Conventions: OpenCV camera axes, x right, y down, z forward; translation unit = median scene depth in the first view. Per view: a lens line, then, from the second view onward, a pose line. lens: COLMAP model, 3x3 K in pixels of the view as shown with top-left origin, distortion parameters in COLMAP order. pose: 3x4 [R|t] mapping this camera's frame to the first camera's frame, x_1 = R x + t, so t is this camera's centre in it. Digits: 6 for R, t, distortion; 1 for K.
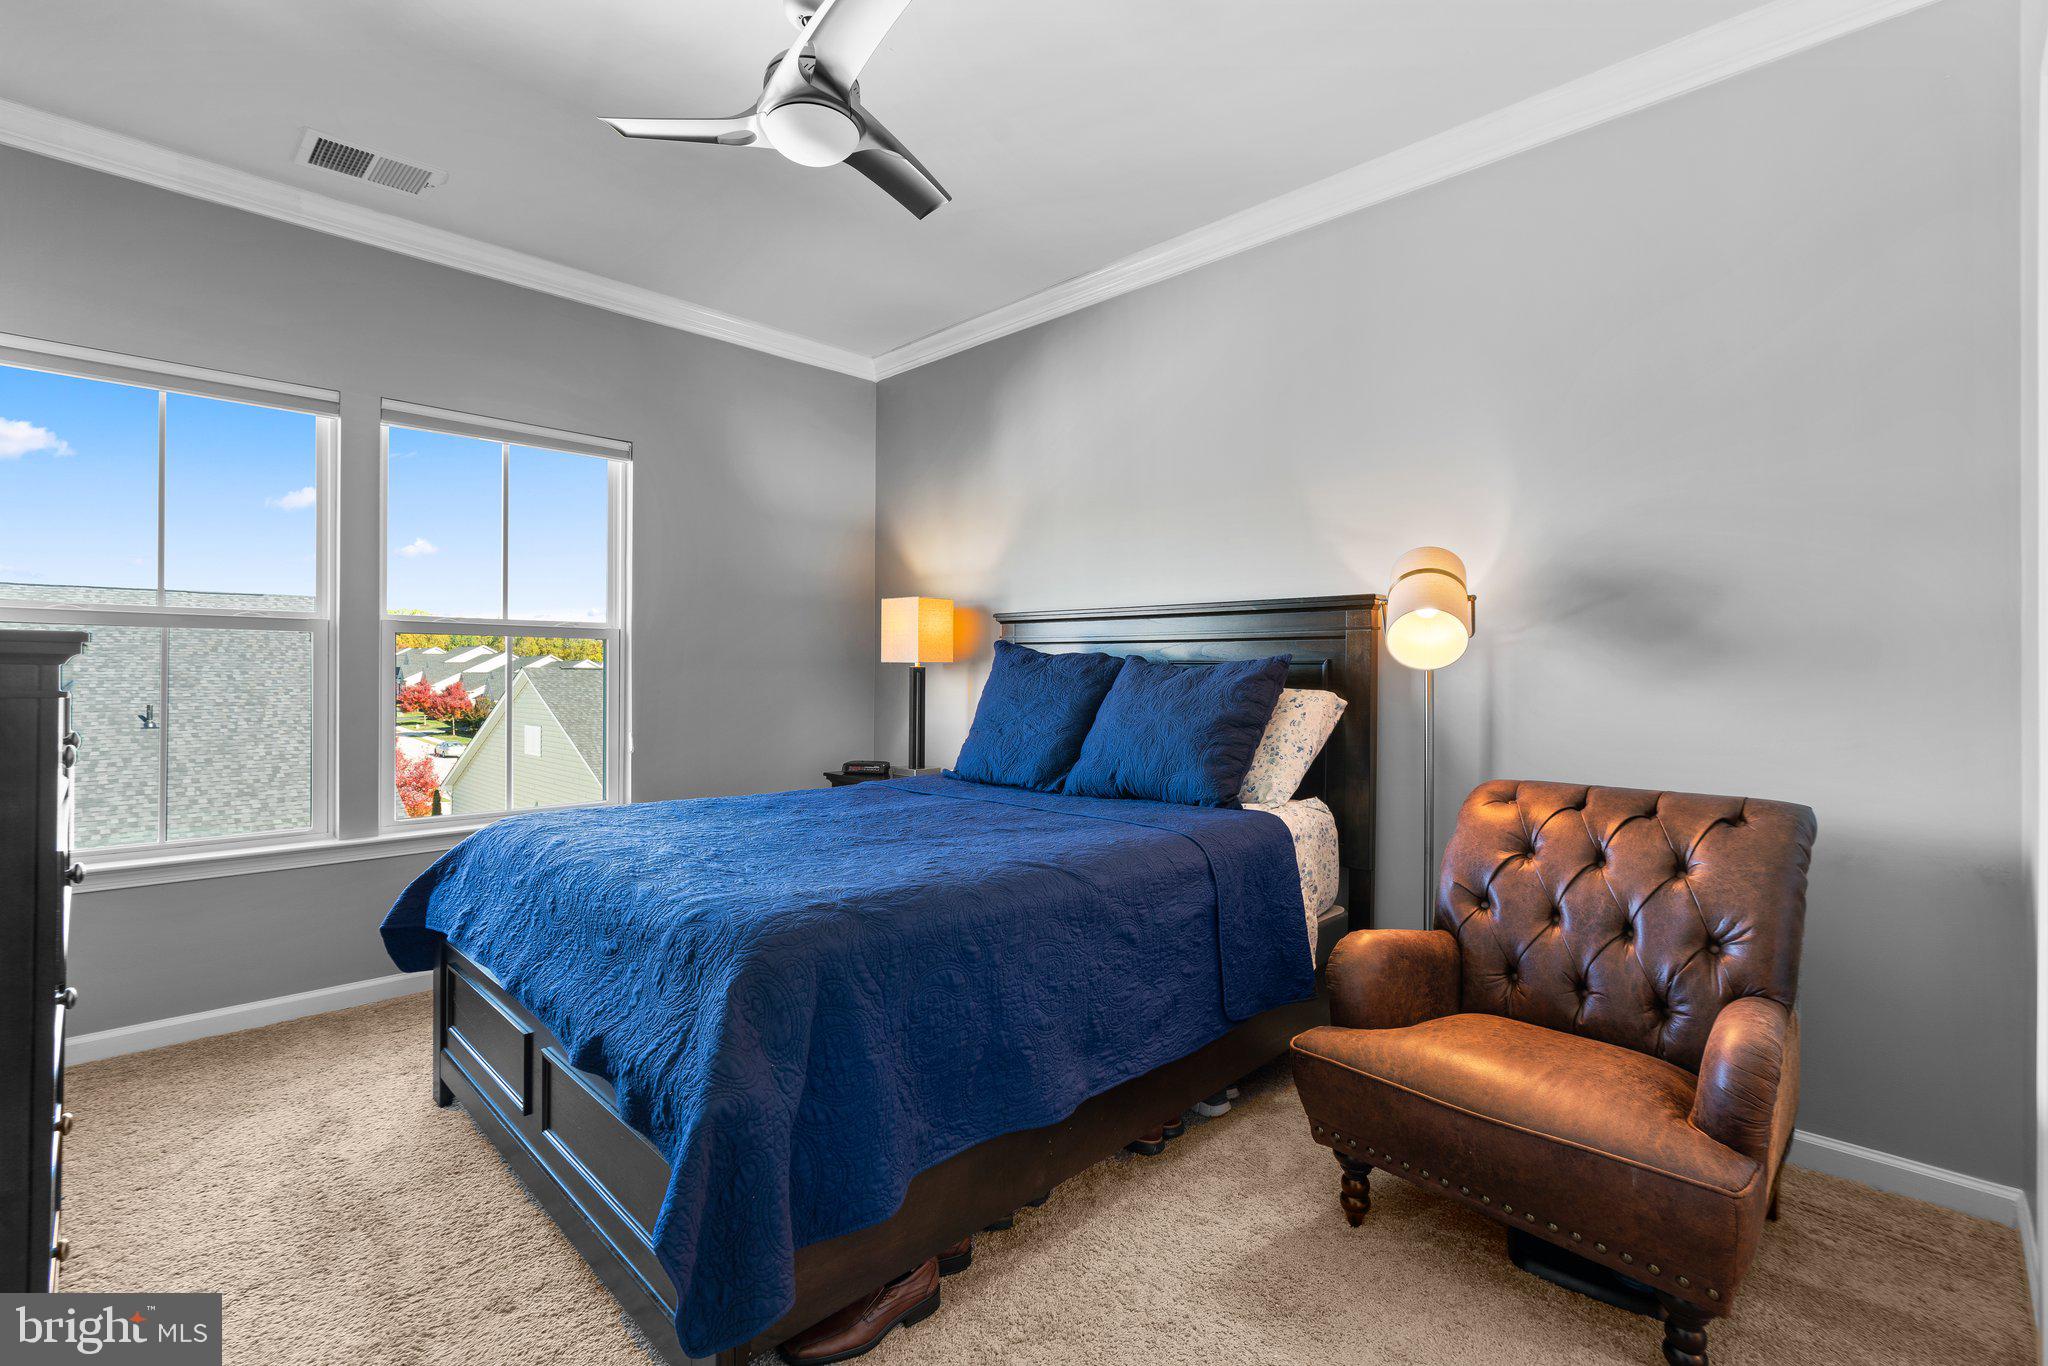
lens RADIAL K [[923.5, 0, 1004.9], [0, 923.5, 672.7], [0, 0, 1]] dist [-0.013631, 0.007128]
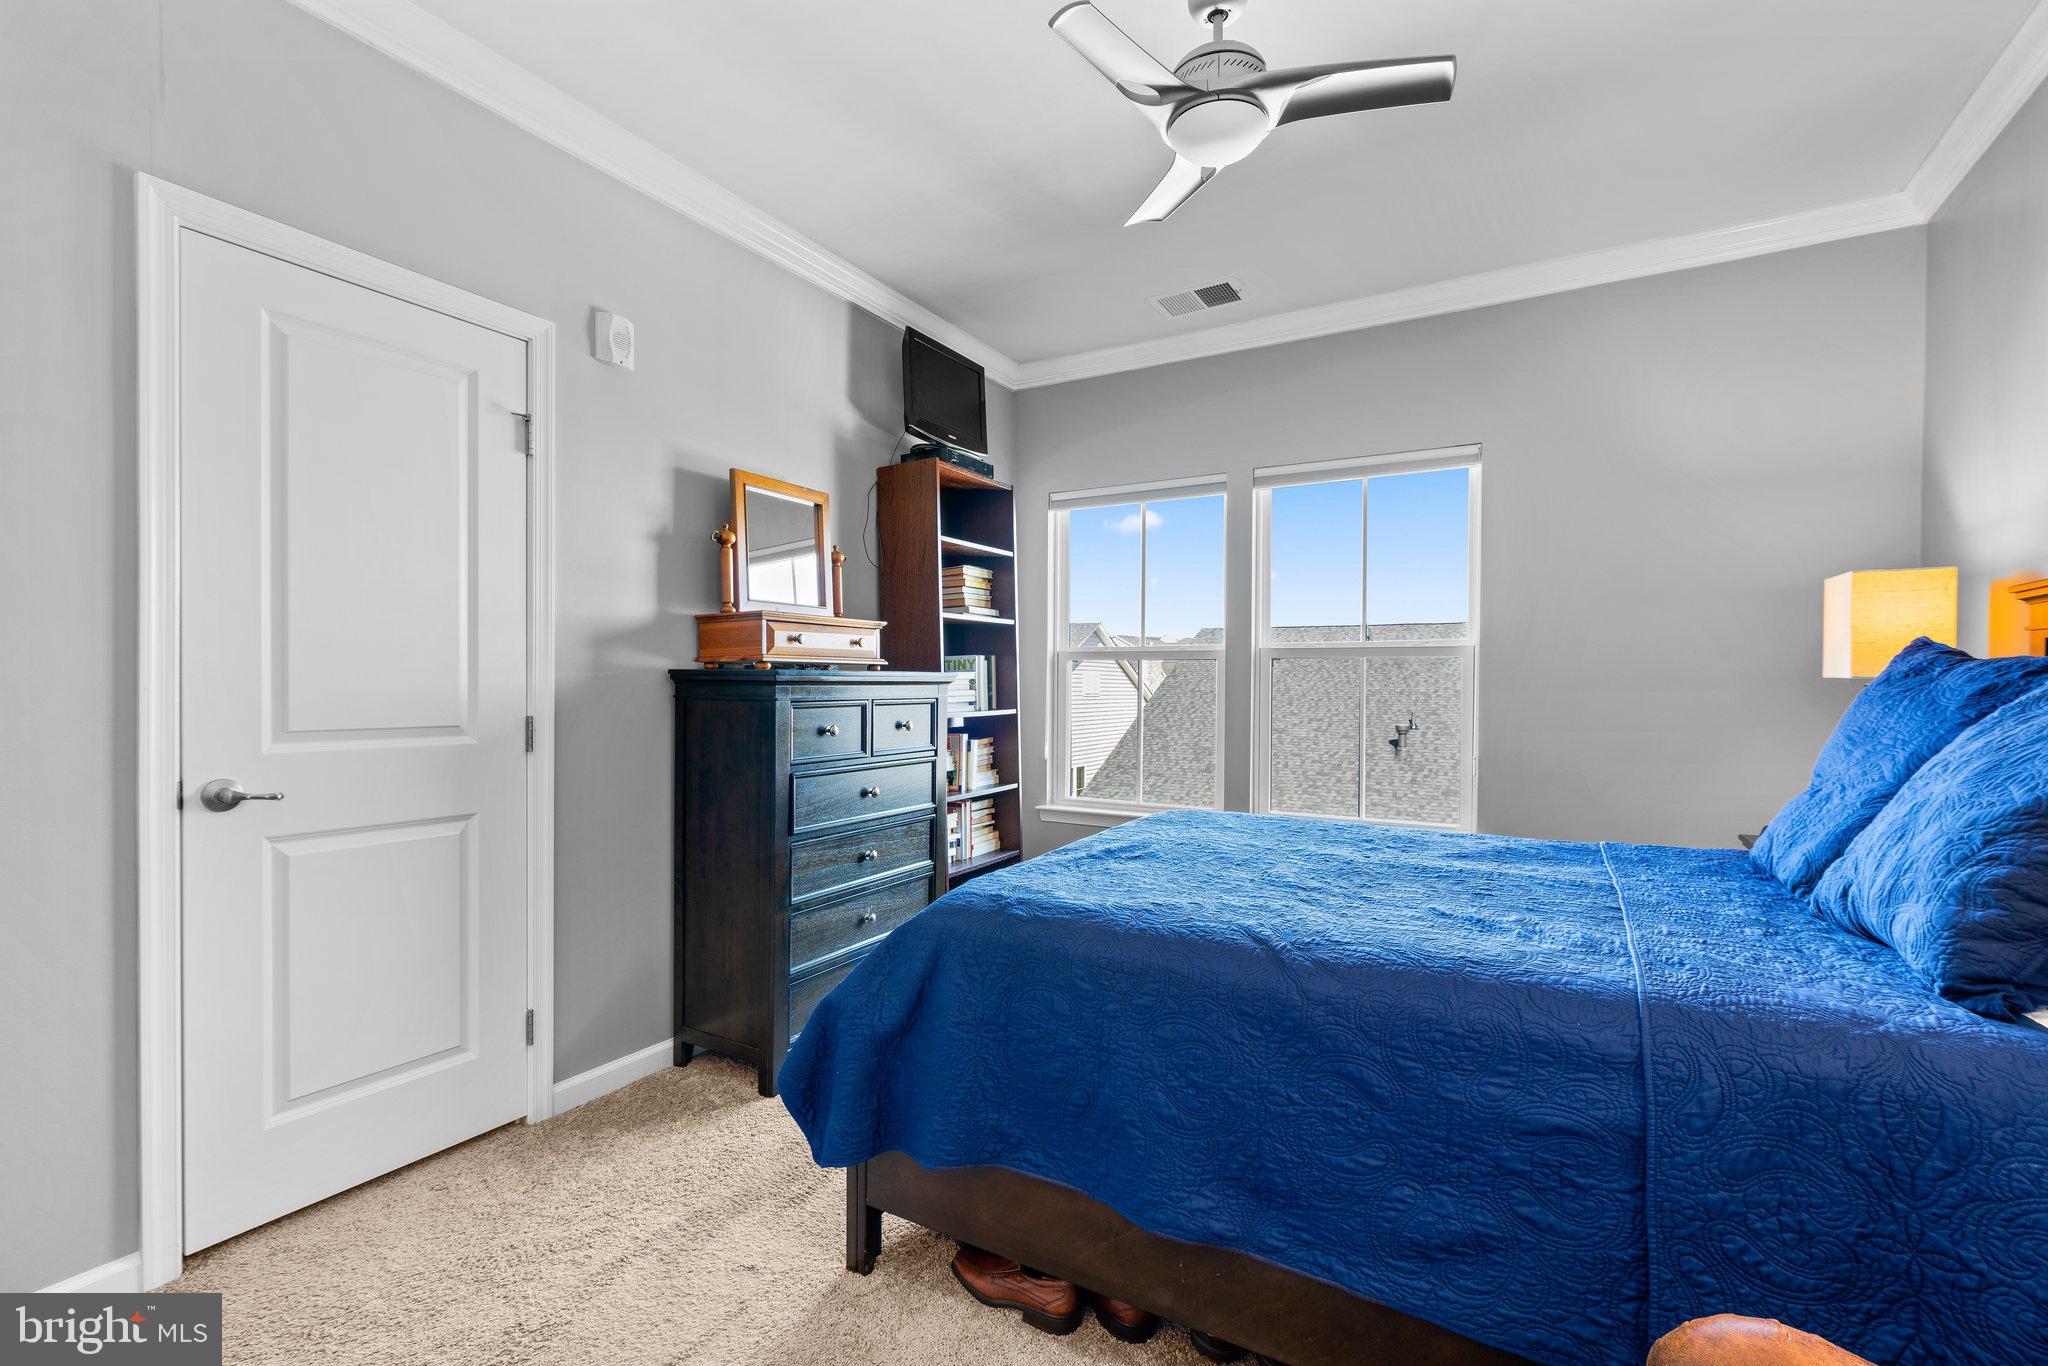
lens RADIAL K [[926.9, 0, 1005.6], [0, 926.9, 685.6], [0, 0, 1]] dist [-0.000922, 0.000140]
pose [[0.248221, 0.000617, -0.968703, 0.662917], [-0.002182, 0.999998, 0.000078, -0.006344], [0.968701, 0.002094, 0.248222, 0.524546]]
